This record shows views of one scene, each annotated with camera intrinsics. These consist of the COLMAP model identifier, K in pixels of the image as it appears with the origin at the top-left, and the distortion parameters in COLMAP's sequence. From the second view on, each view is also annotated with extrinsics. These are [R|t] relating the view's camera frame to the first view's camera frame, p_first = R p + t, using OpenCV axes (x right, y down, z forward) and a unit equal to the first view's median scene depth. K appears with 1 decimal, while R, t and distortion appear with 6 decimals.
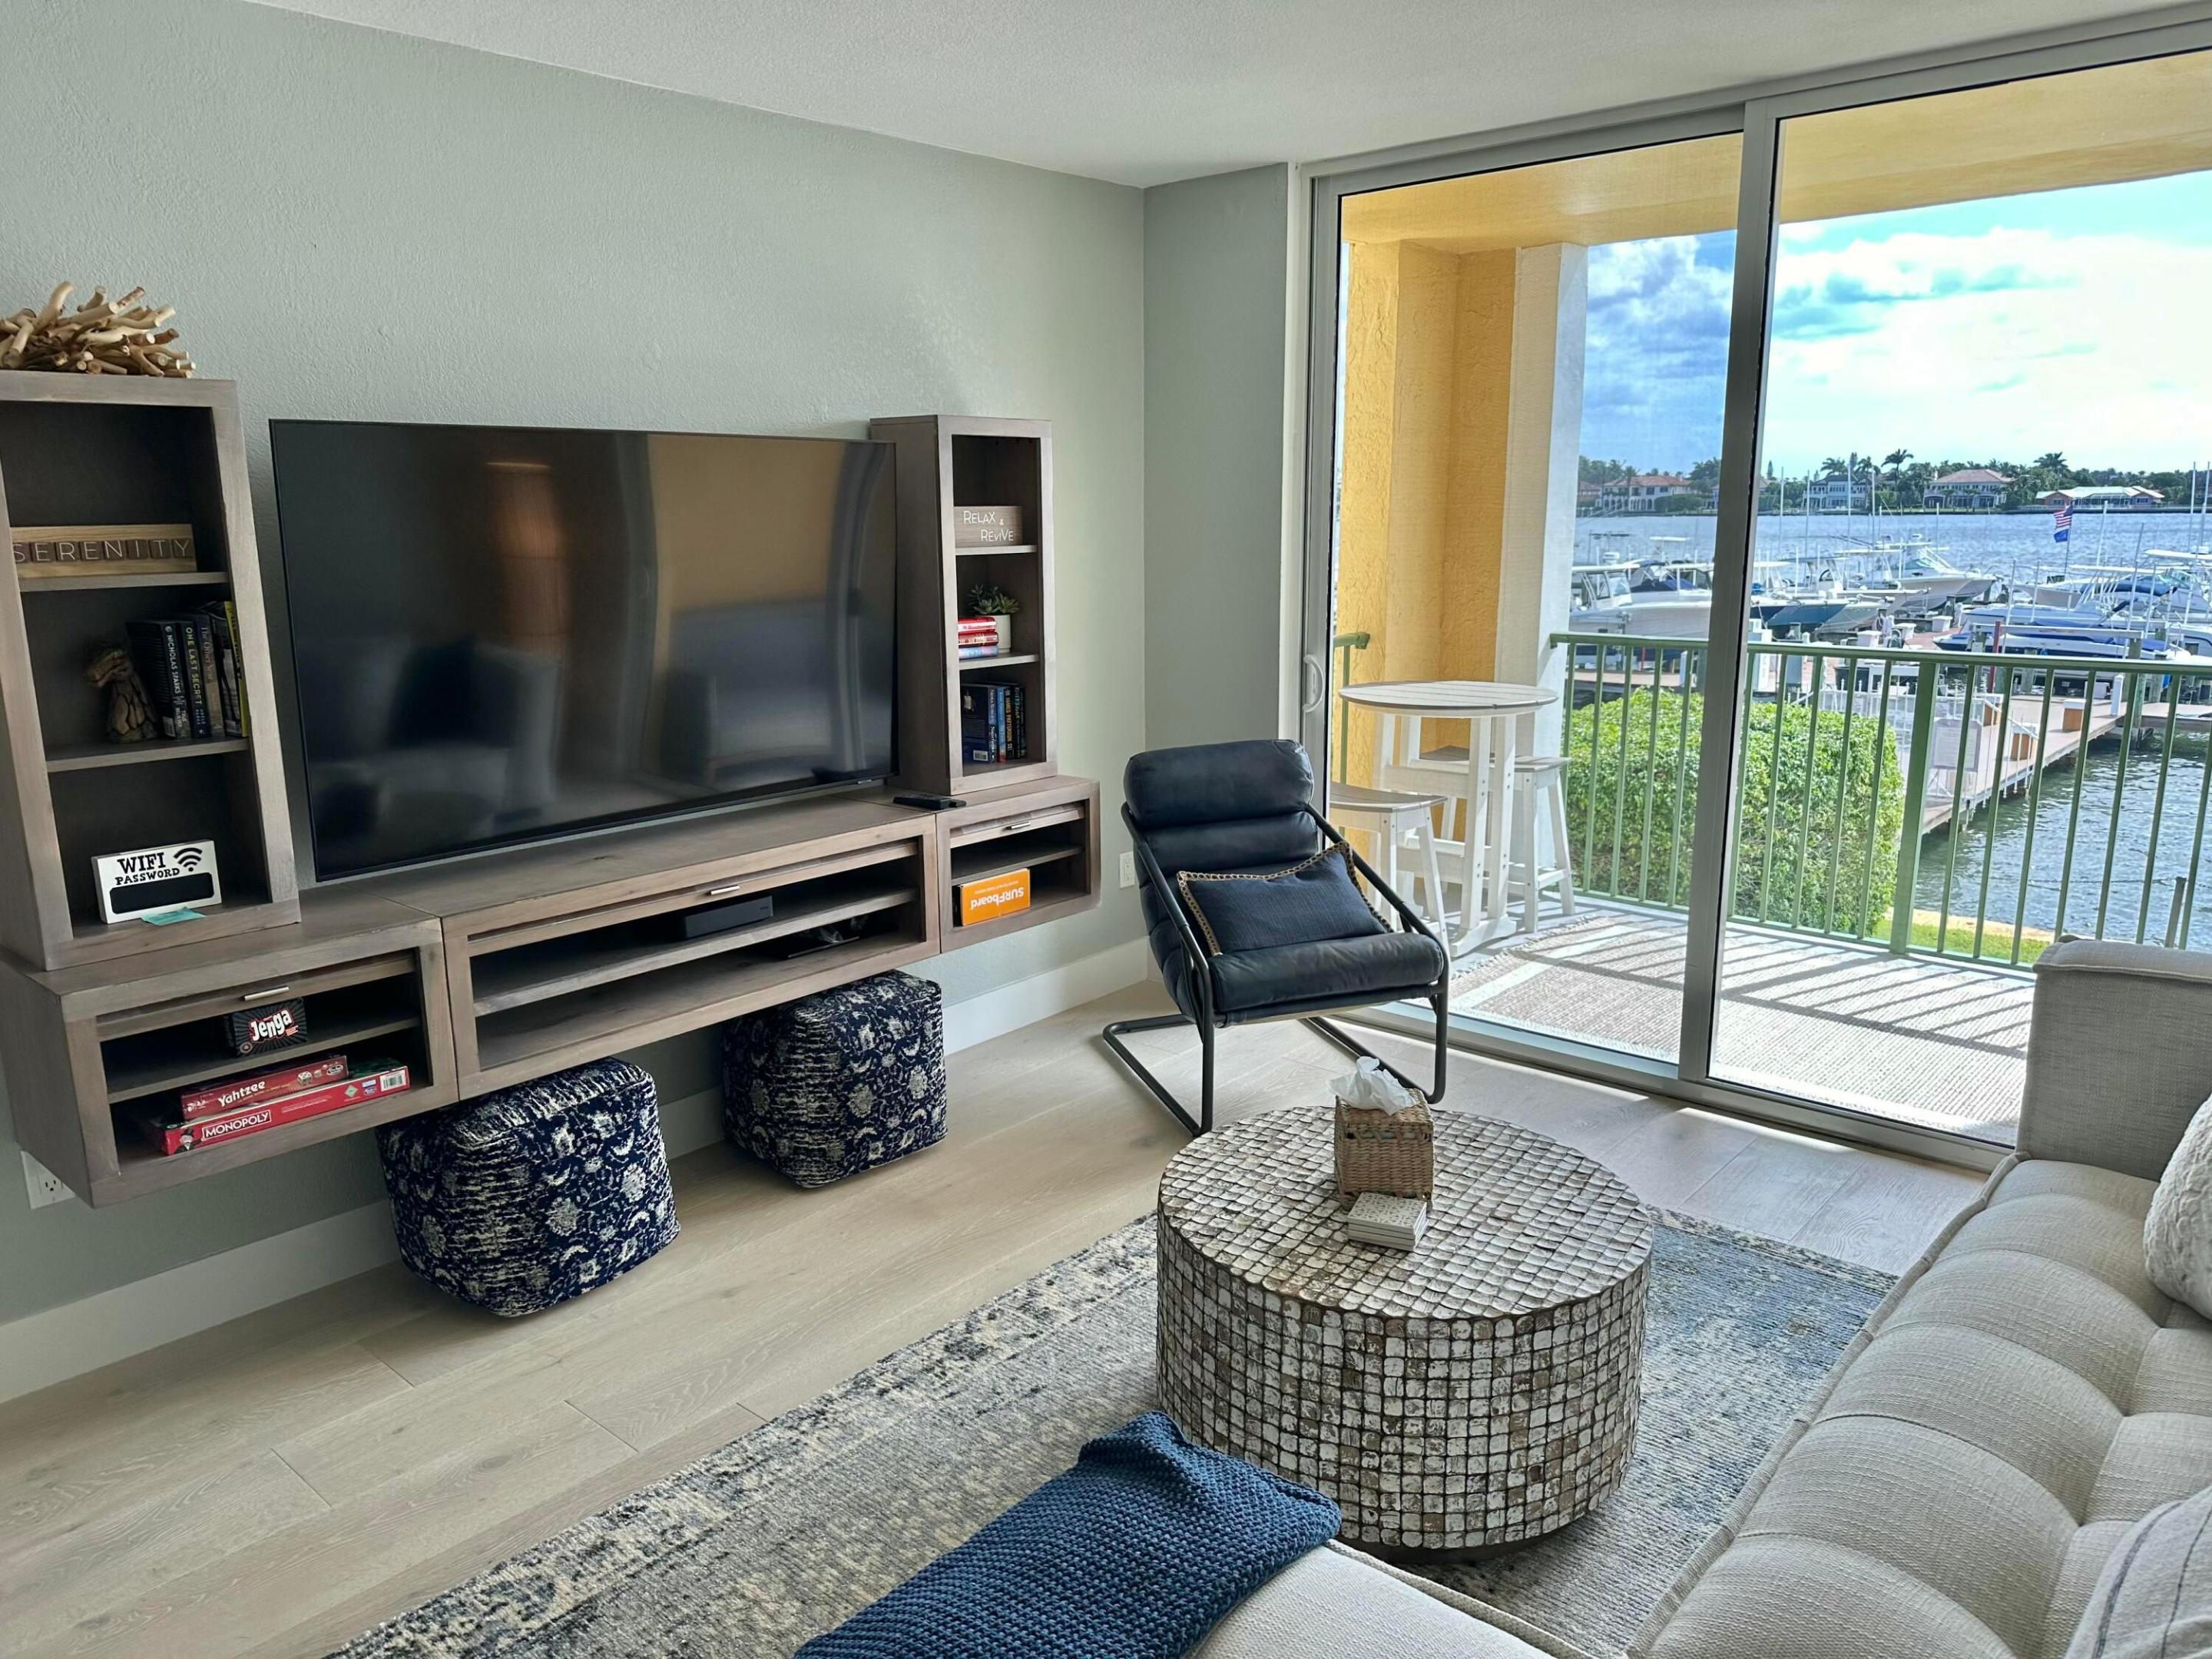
lens RADIAL K [[1537.4, 0, 1093.2], [0, 1537.4, 823.9], [0, 0, 1]] dist [0.033176, -0.043482]
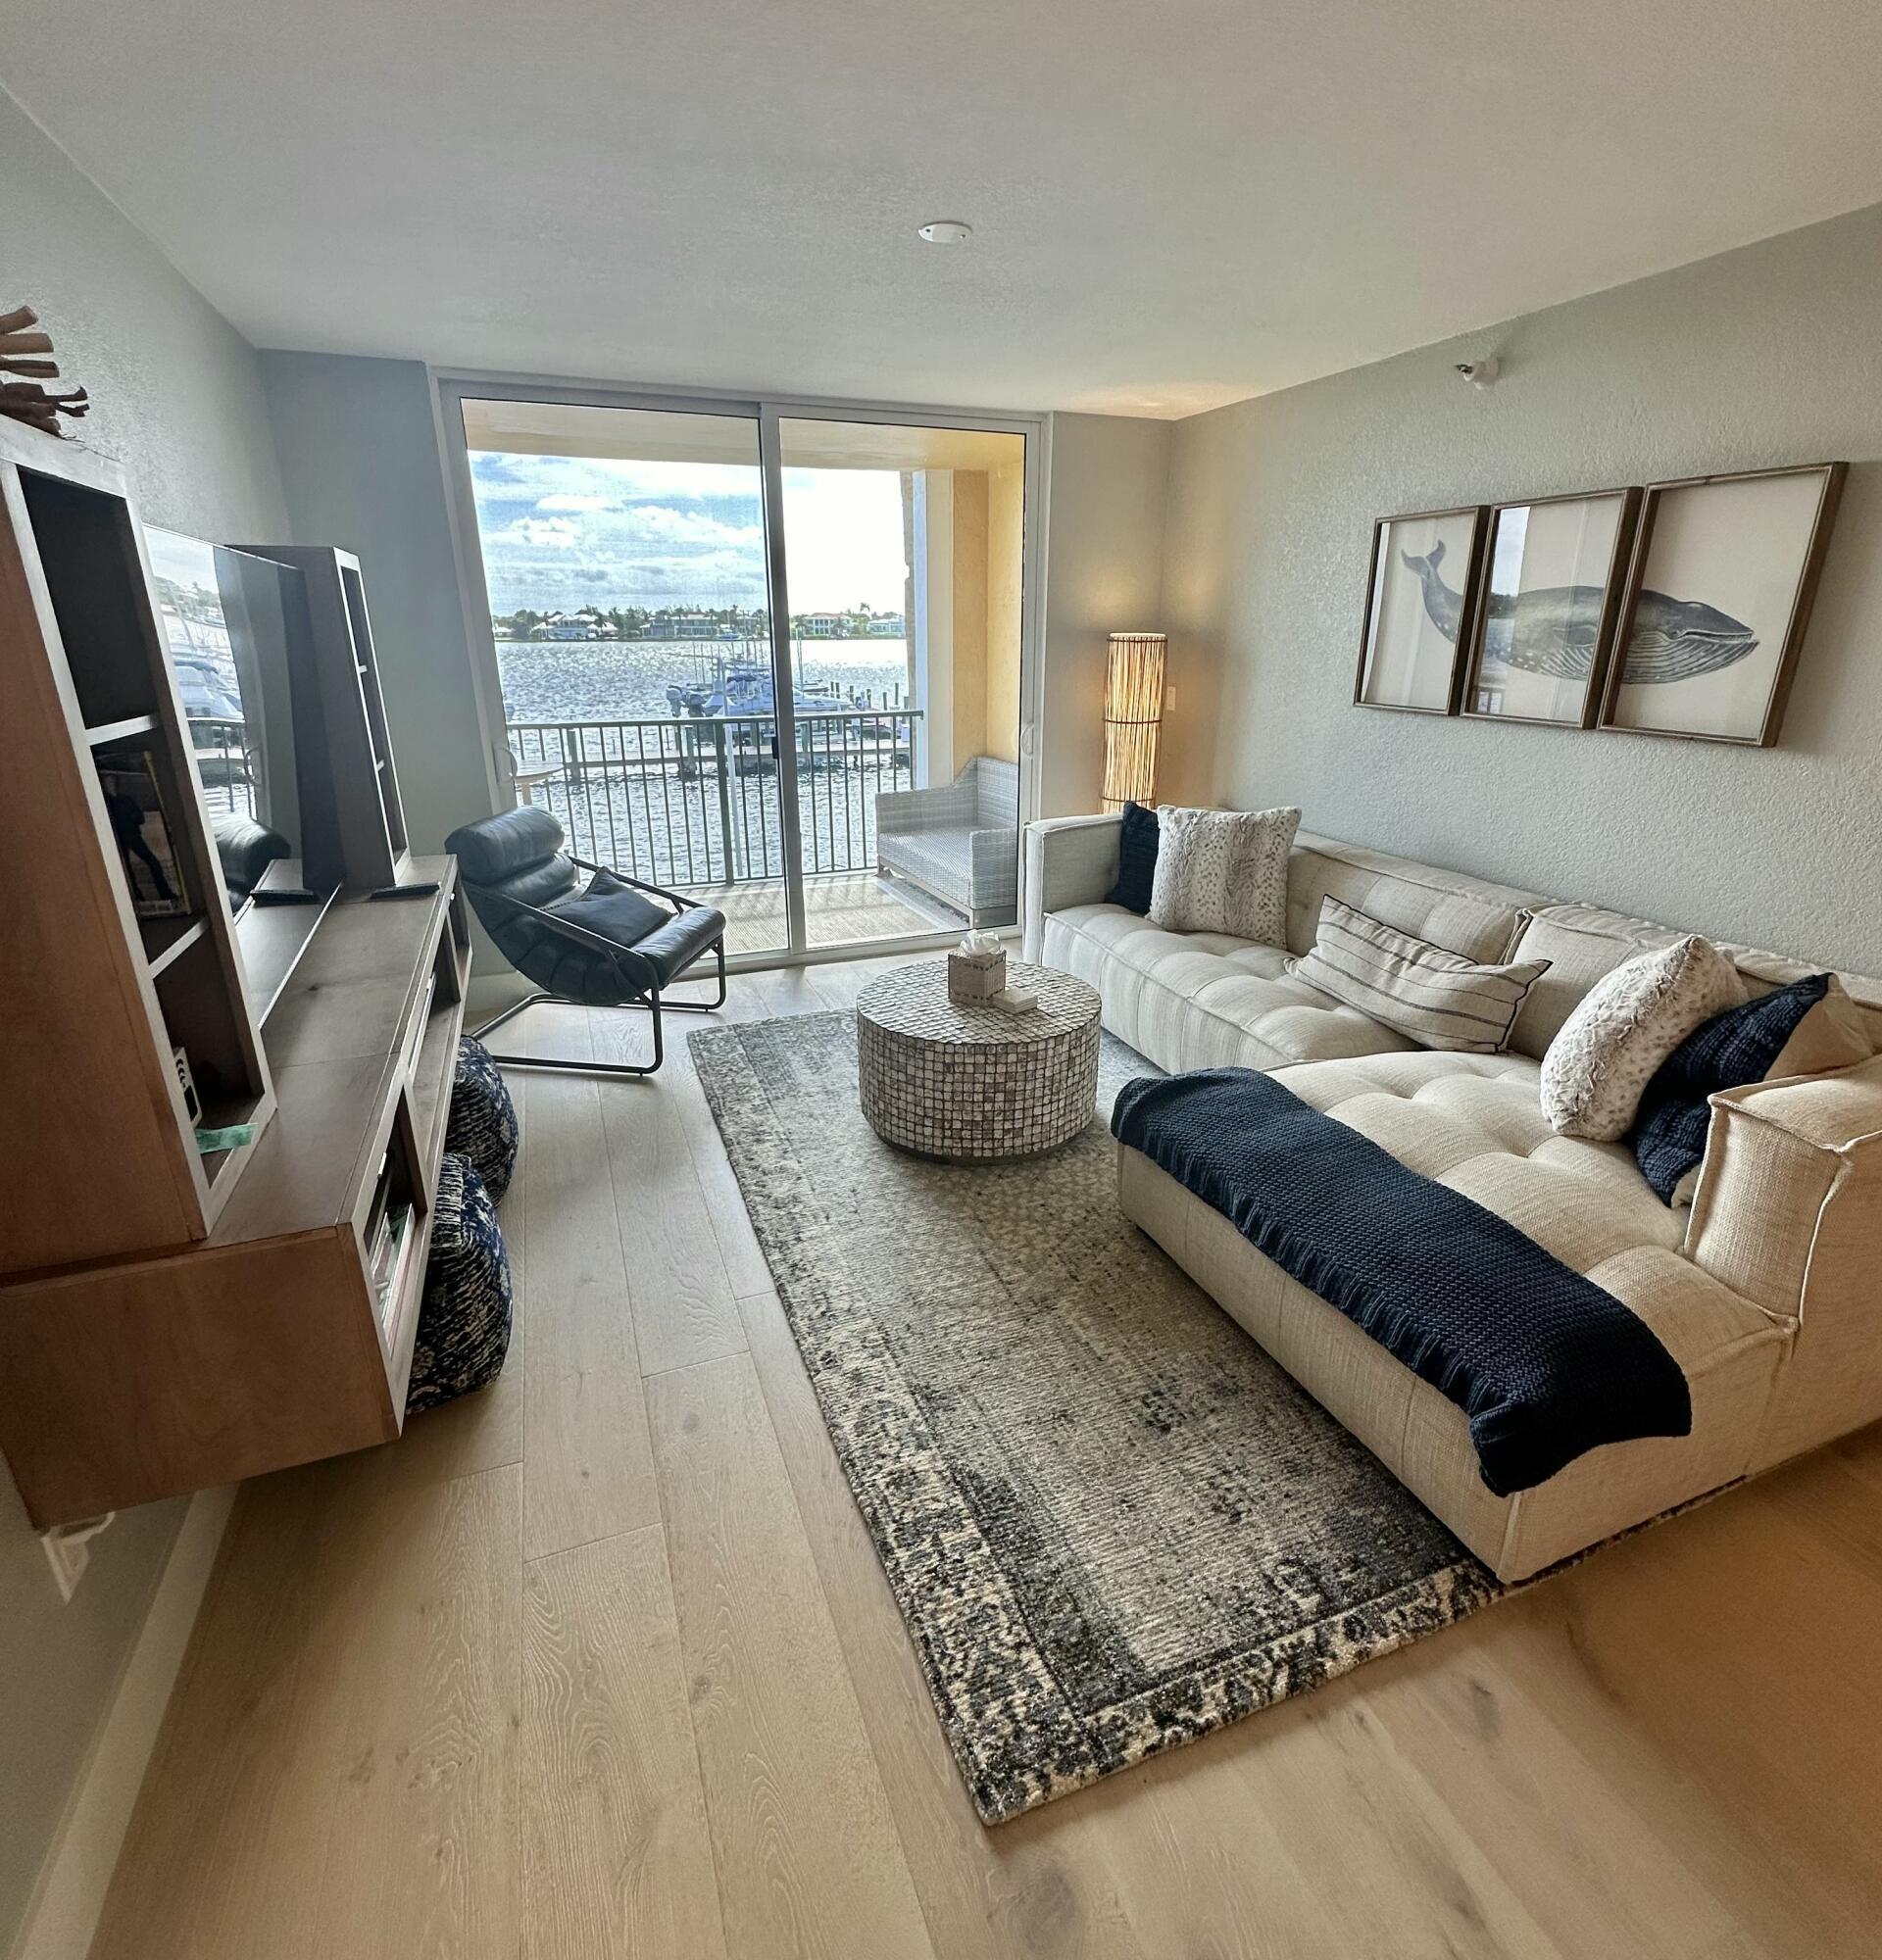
lens RADIAL K [[991.0, 0, 942.2], [0, 991.0, 970.5], [0, 0, 1]] dist [-0.009670, -0.003006]
pose [[0.453837, -0.283562, 0.844763, -1.020884], [0.178664, 0.957722, 0.225494, -0.098530], [-0.872990, 0.048591, 0.485312, 0.489892]]
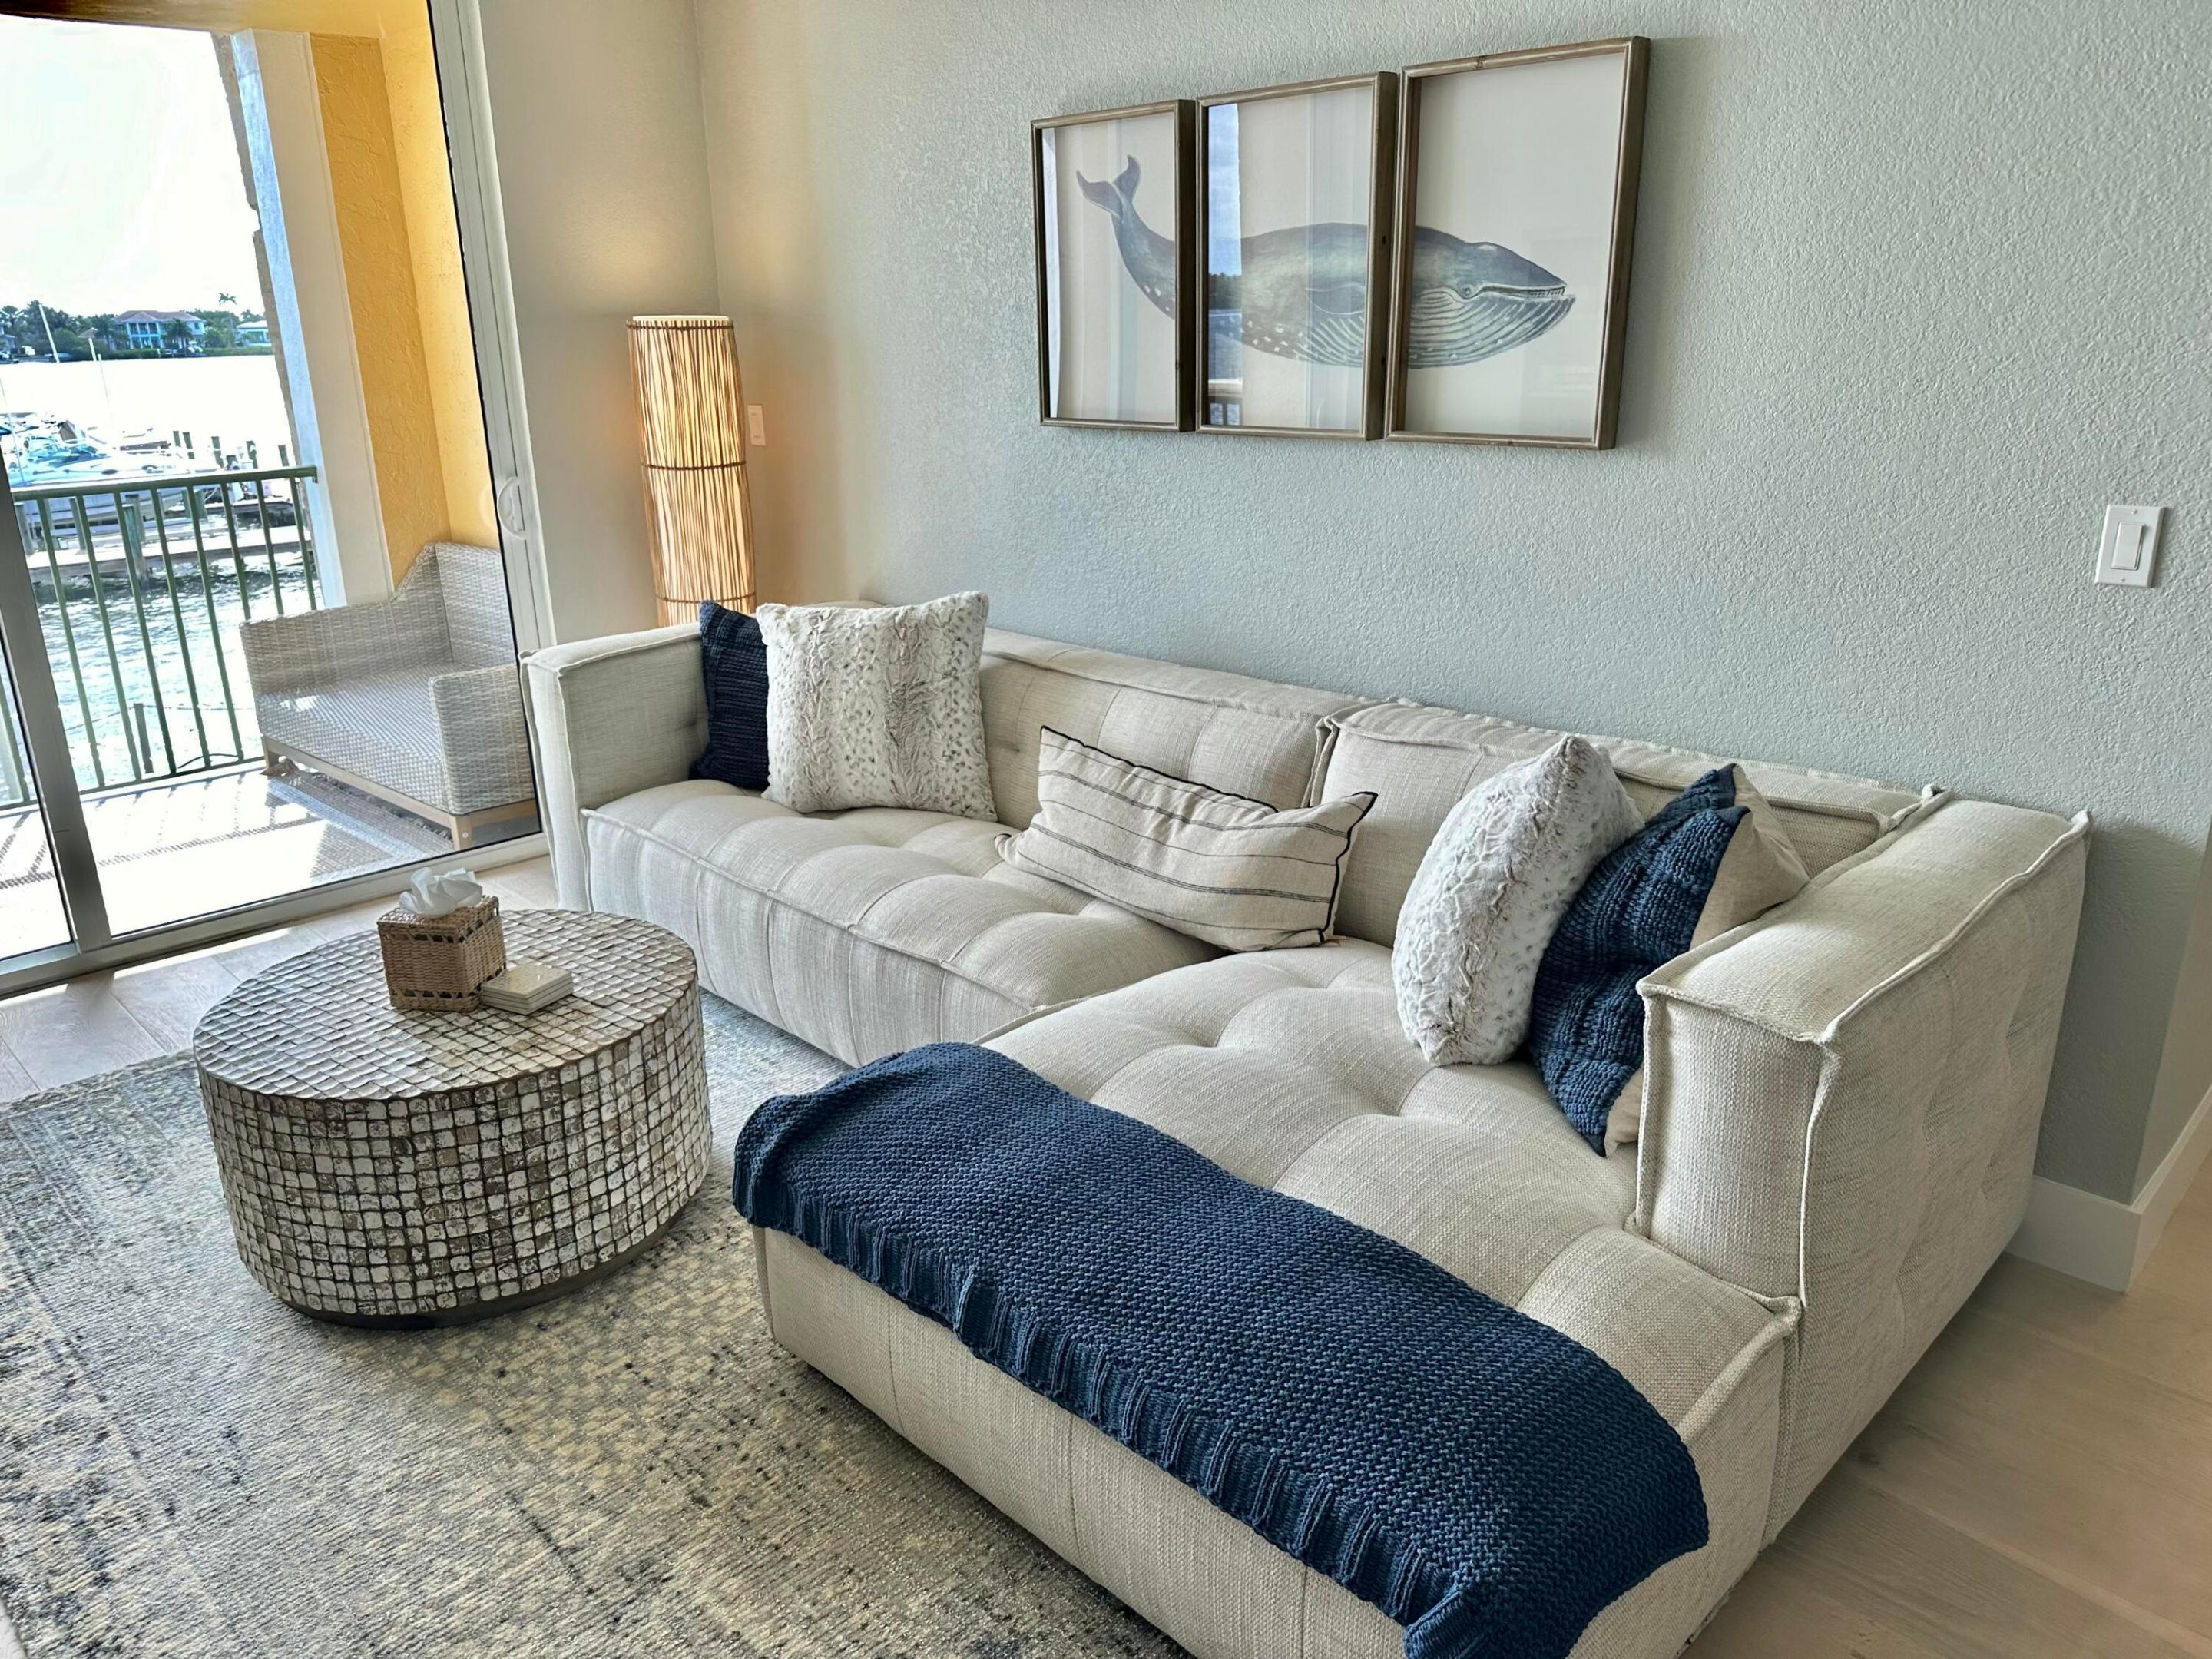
lens RADIAL K [[1537.4, 0, 1108.6], [0, 1537.4, 822.7], [0, 0, 1]] dist [0.033176, -0.043482]
pose [[0.048559, -0.297358, 0.953530, -0.852869], [0.213540, 0.935675, 0.280916, -0.073526], [-0.975727, 0.189976, 0.108933, 0.504176]]
